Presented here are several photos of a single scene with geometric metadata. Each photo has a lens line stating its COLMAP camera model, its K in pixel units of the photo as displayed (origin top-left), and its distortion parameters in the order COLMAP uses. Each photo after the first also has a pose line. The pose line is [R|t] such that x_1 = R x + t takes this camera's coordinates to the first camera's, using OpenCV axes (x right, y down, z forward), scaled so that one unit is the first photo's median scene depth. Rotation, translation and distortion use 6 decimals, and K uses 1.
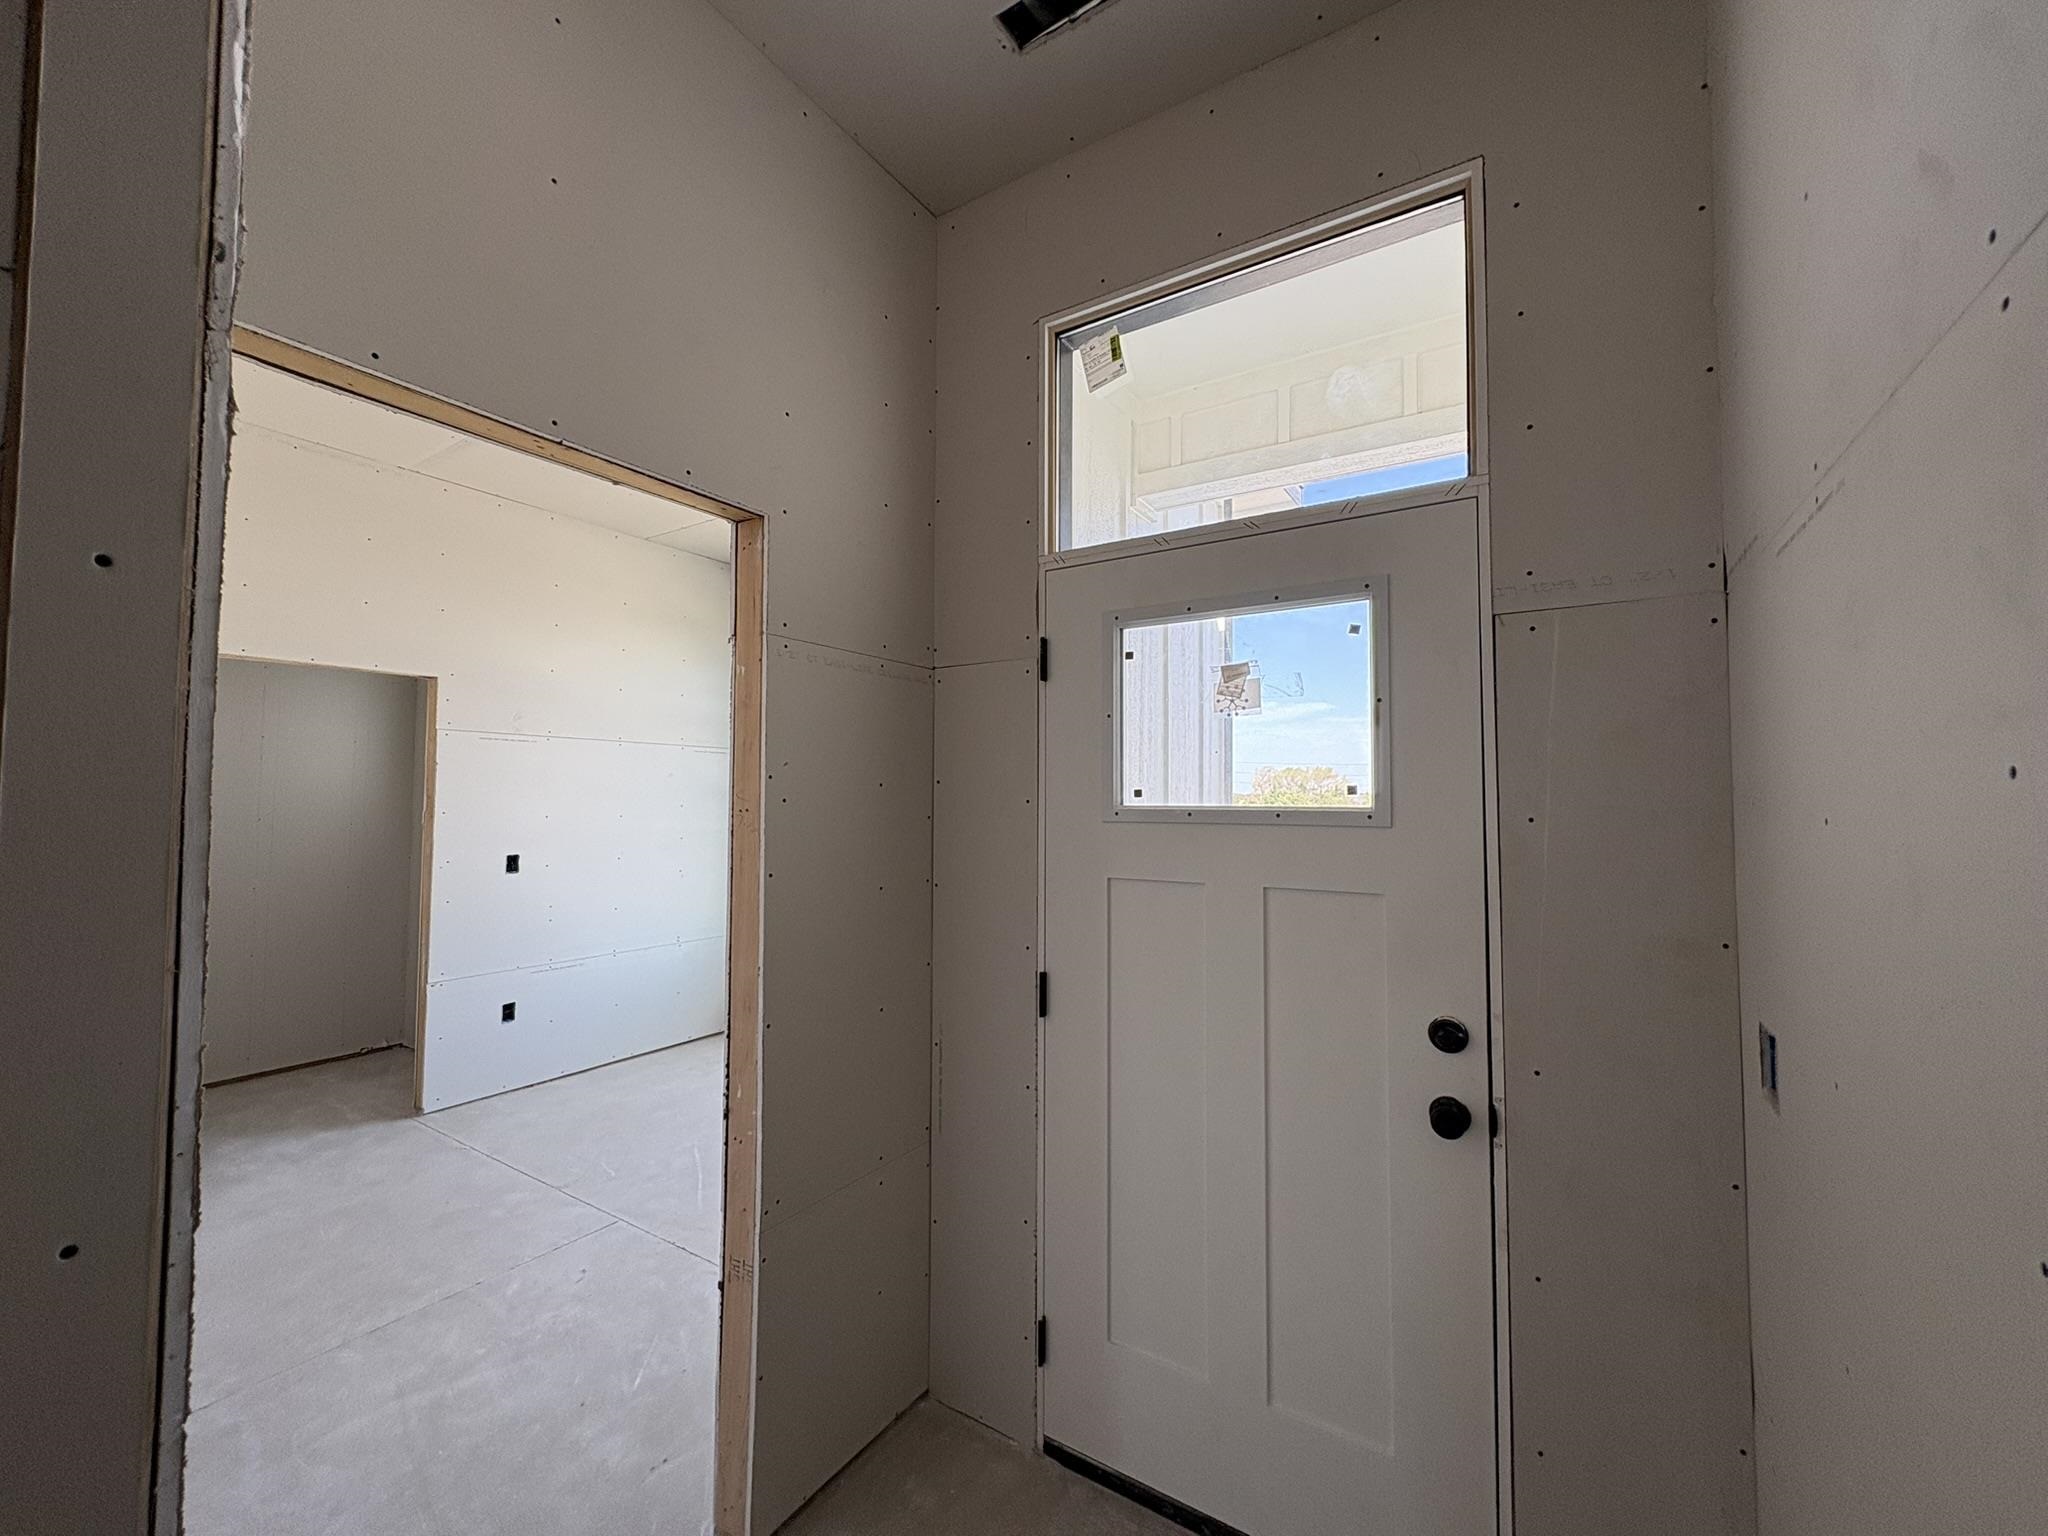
lens RADIAL K [[814.2, 0, 1026.9], [0, 814.2, 769.0], [0, 0, 1]] dist [-0.000730, -0.000784]
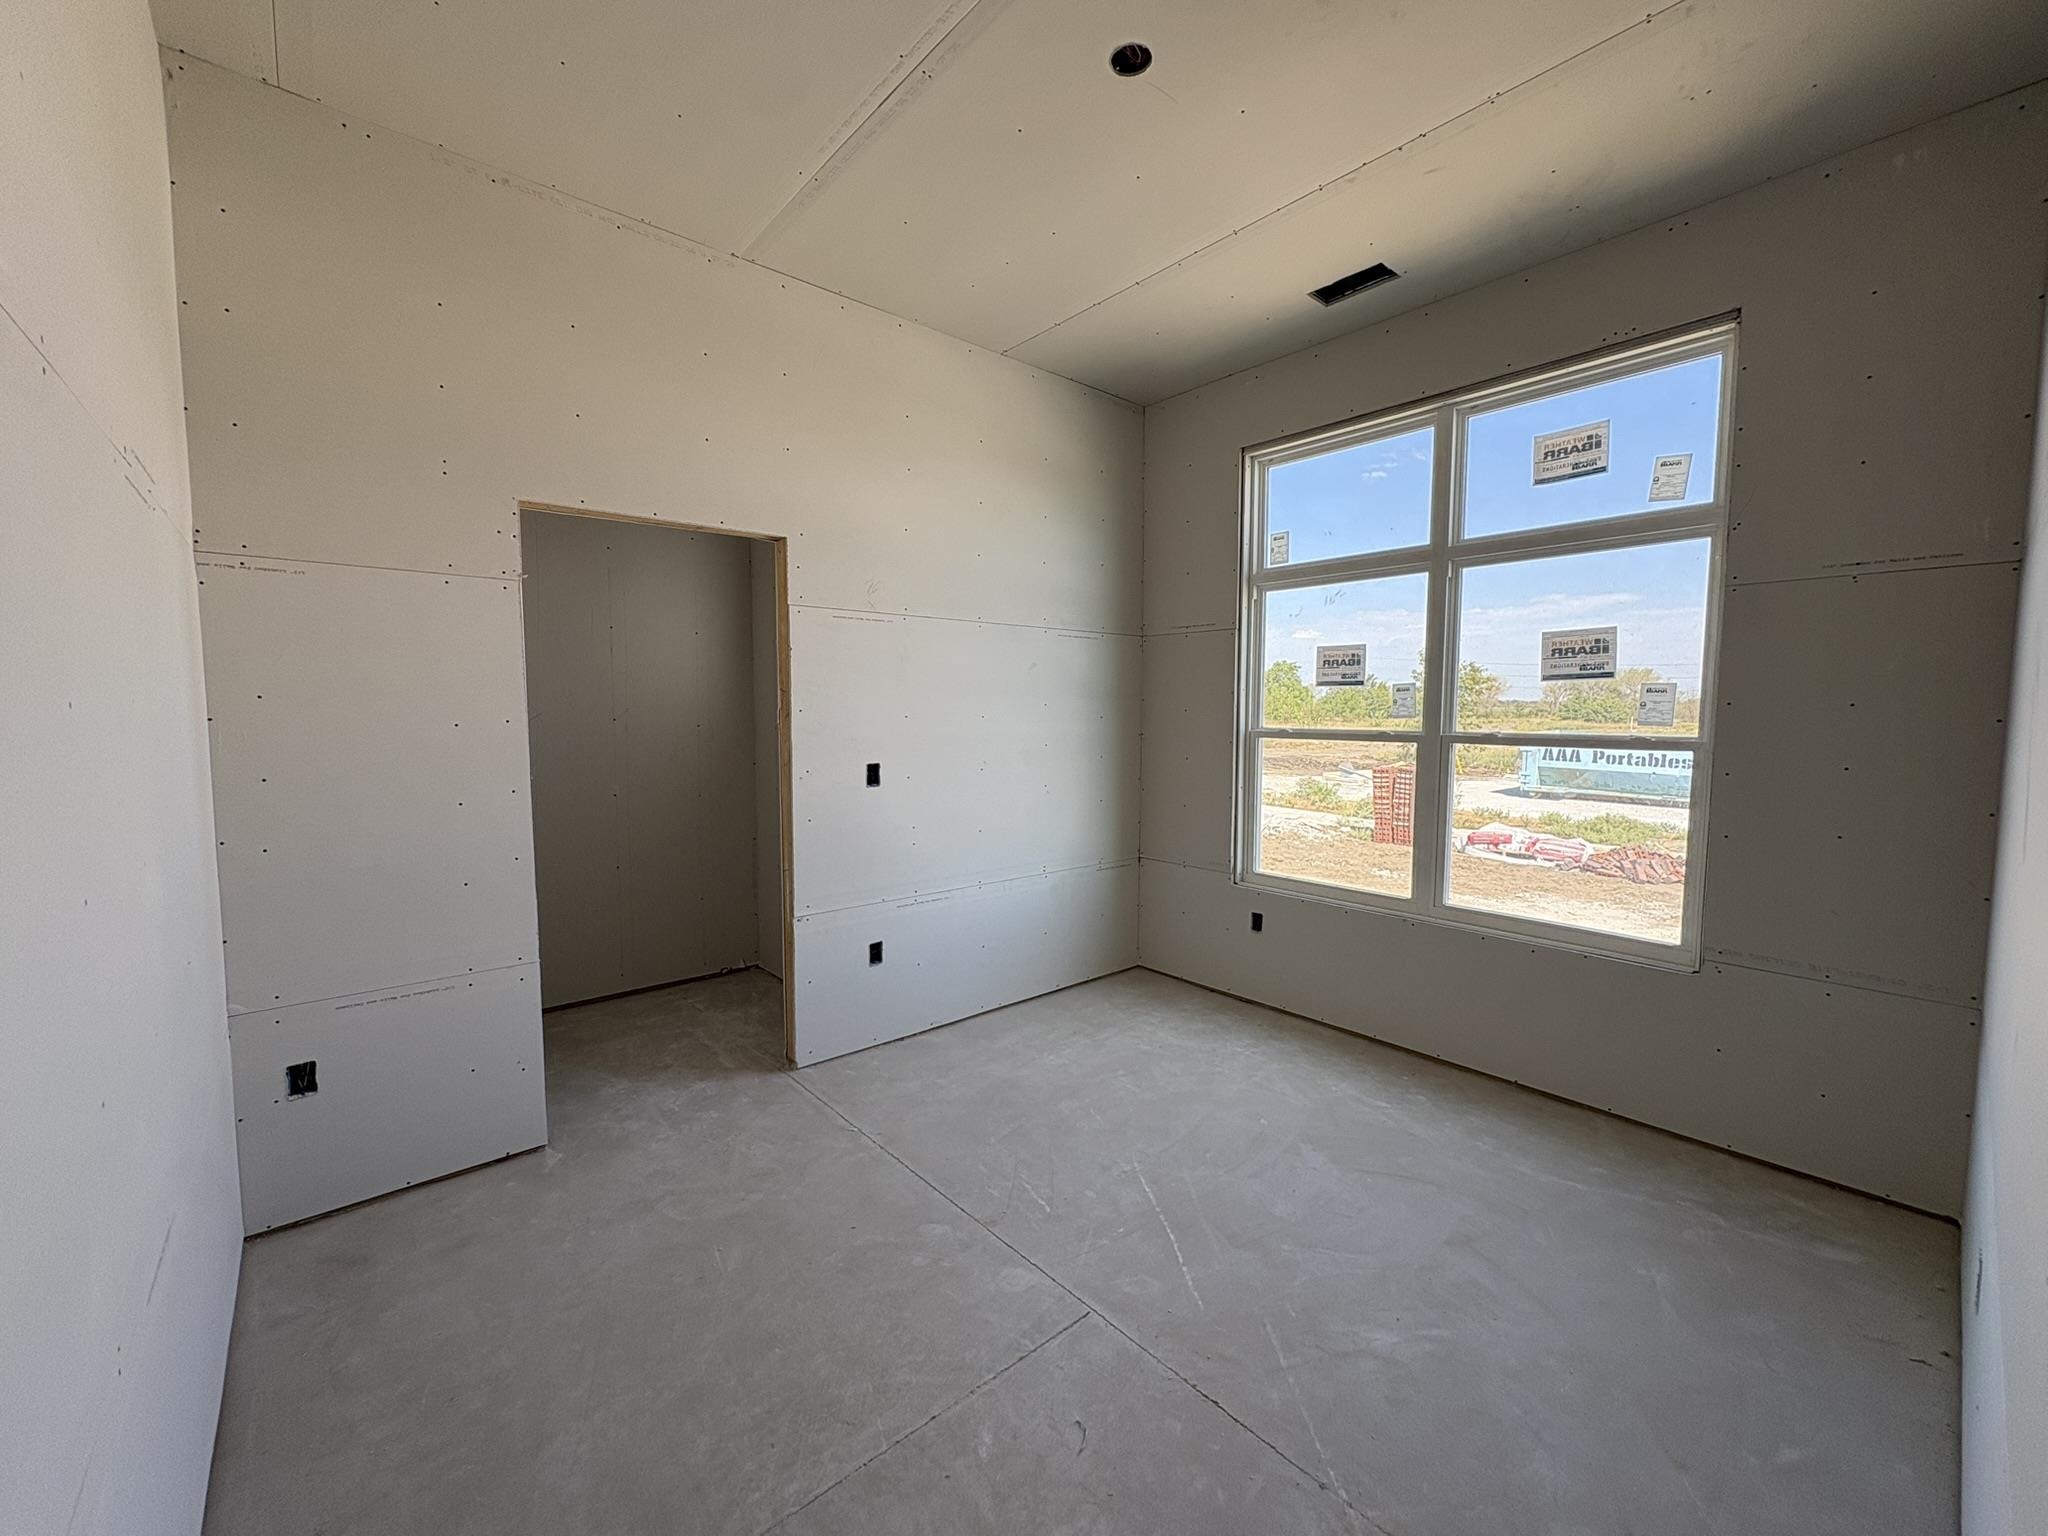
lens RADIAL K [[814.2, 0, 1019.7], [0, 814.2, 769.1], [0, 0, 1]] dist [-0.000730, -0.000784]
pose [[0.956249, 0.015893, -0.292121, -0.277204], [0.016349, 0.994060, 0.107599, 0.028626], [0.292096, -0.107668, 0.950309, 0.296483]]
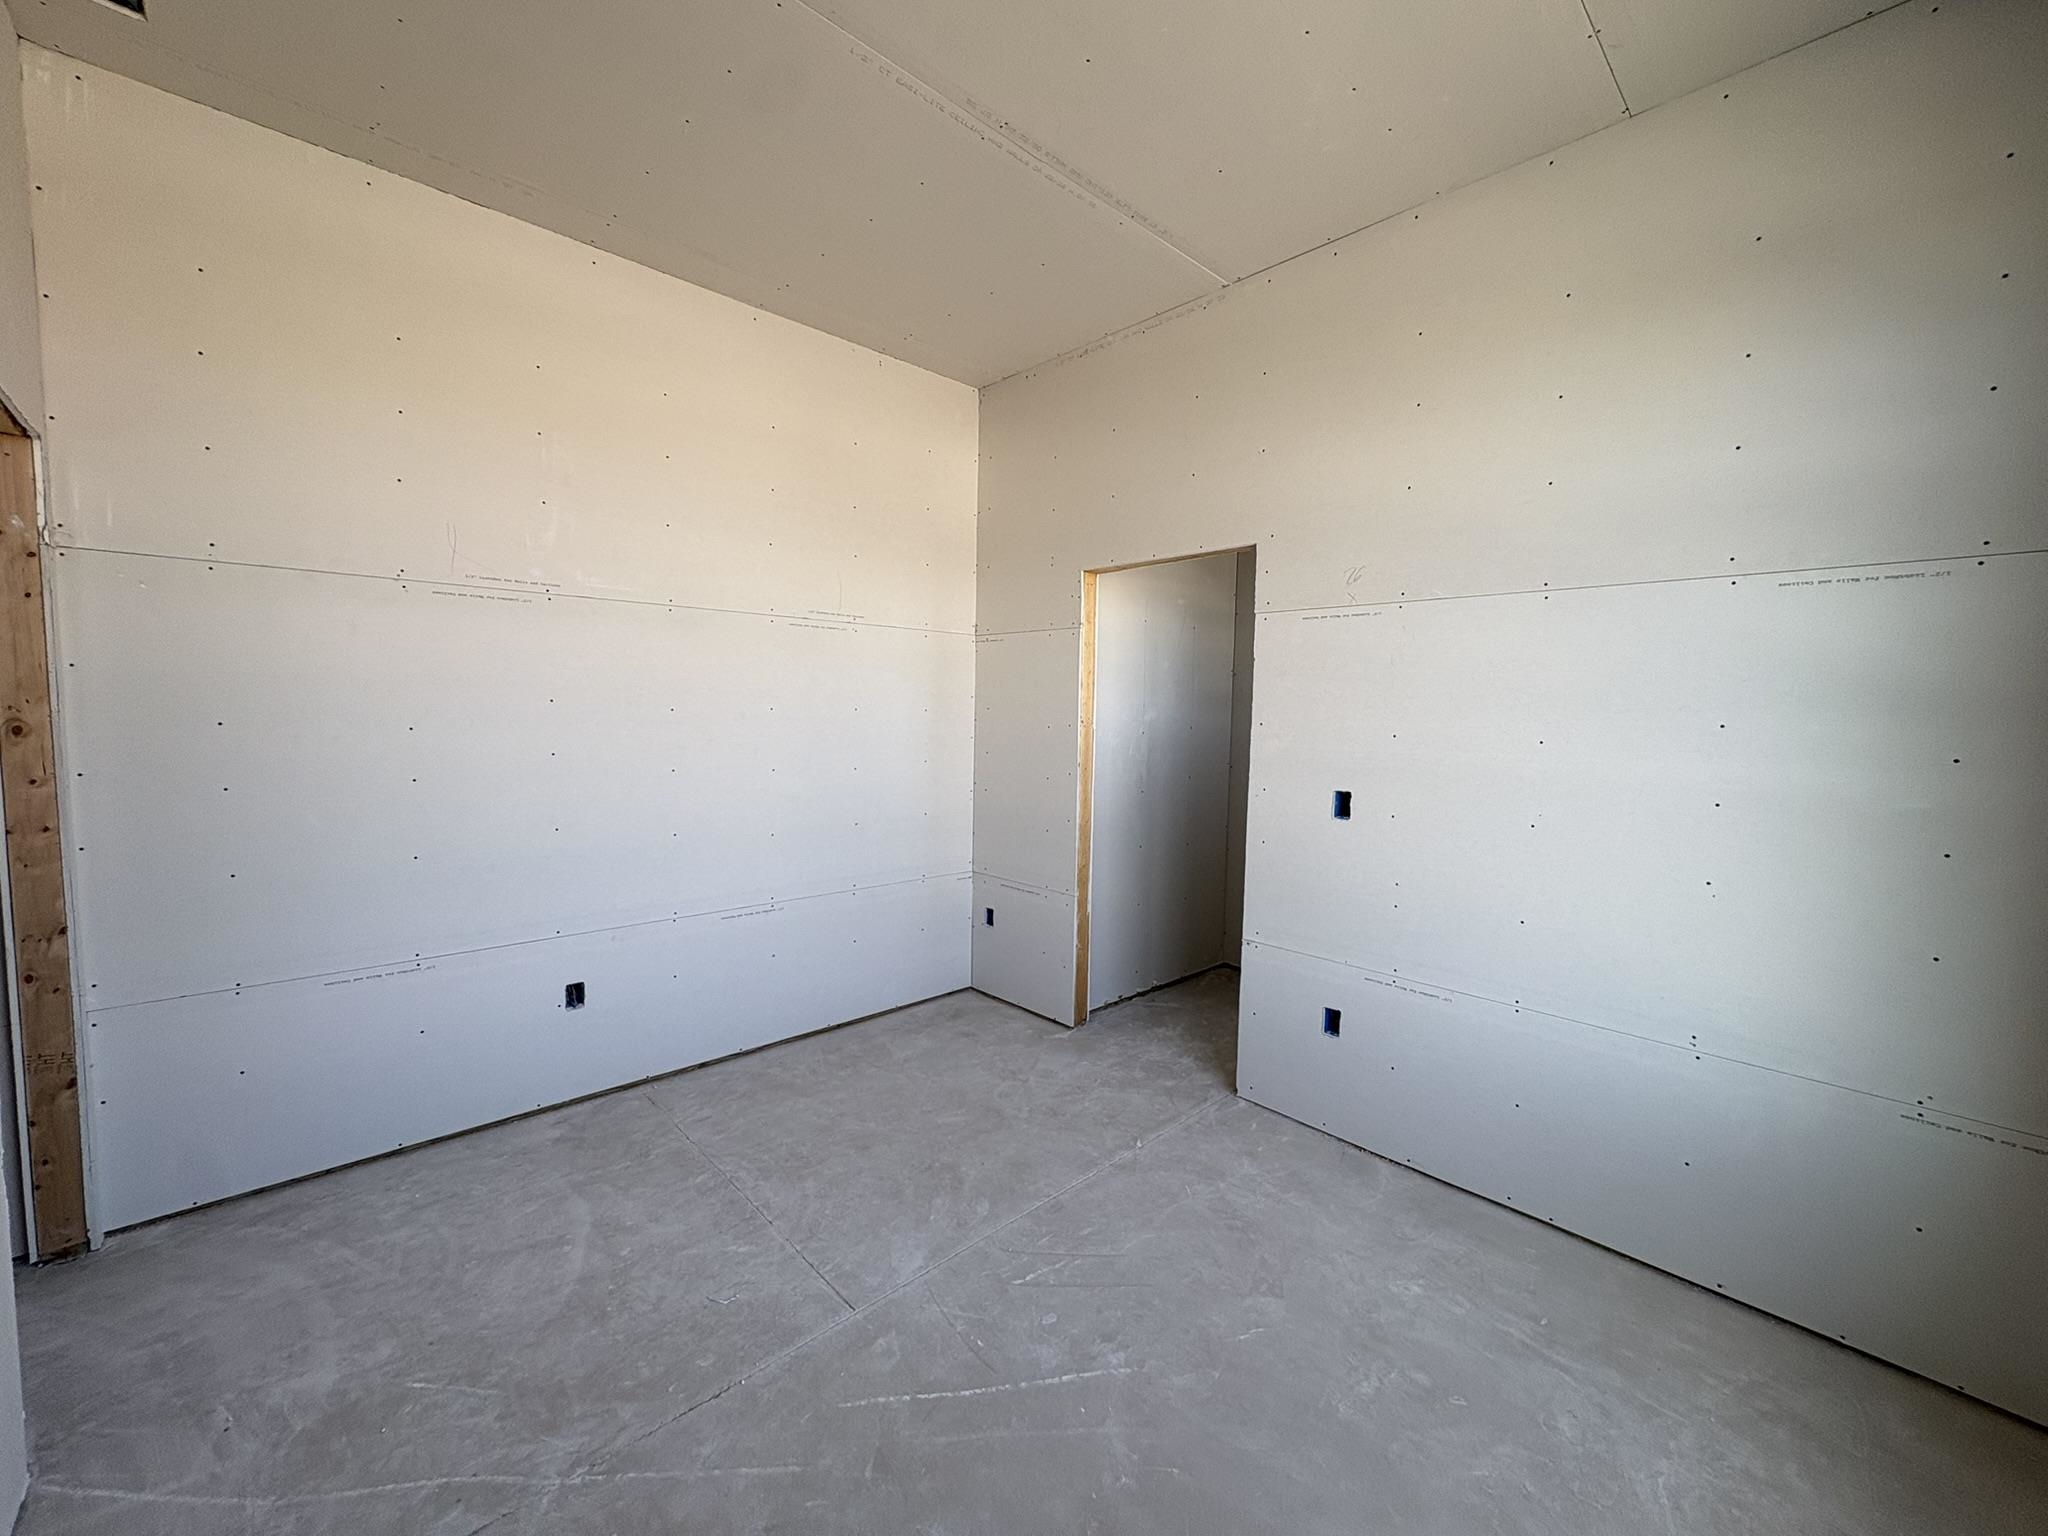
lens RADIAL K [[814.2, 0, 1029.2], [0, 814.2, 768.7], [0, 0, 1]] dist [-0.000730, -0.000784]
pose [[-0.246110, 0.060590, -0.967346, 0.072384], [0.017179, 0.998160, 0.058149, 0.048025], [0.969090, -0.002307, -0.246698, 0.987204]]
